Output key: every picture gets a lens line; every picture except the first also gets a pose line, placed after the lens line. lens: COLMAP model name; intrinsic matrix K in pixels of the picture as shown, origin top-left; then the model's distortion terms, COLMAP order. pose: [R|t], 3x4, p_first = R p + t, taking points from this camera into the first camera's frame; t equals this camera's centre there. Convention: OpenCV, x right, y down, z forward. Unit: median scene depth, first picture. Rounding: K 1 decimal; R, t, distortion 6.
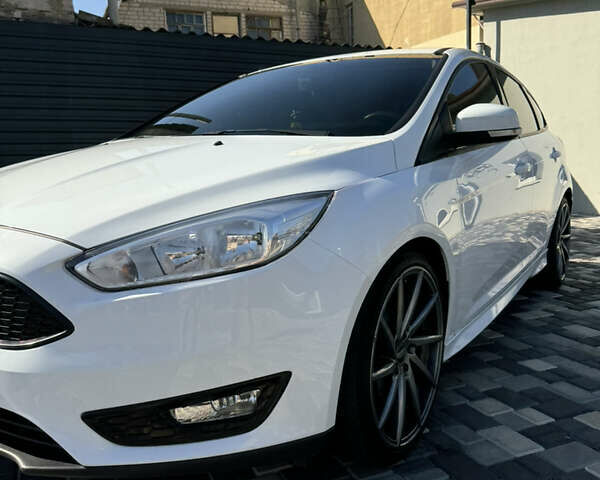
lens RADIAL K [[548.0, 0, 300.0], [0, 548.0, 240.0], [0, 0, 1]] dist [0.043966, -0.065009]
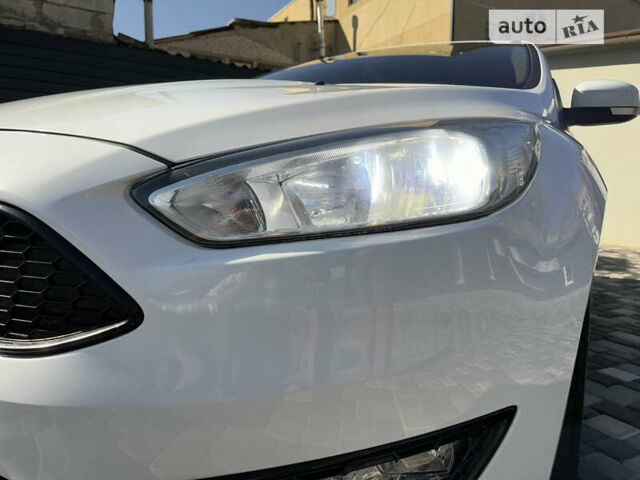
lens RADIAL K [[445.9, 0, 320.0], [0, 445.9, 240.0], [0, 0, 1]] dist [-0.007415, -0.003531]
pose [[0.996365, 0.041336, 0.074479, -0.183031], [-0.038546, 0.998514, -0.038515, 0.064978], [-0.075961, 0.035504, 0.996479, 0.379154]]
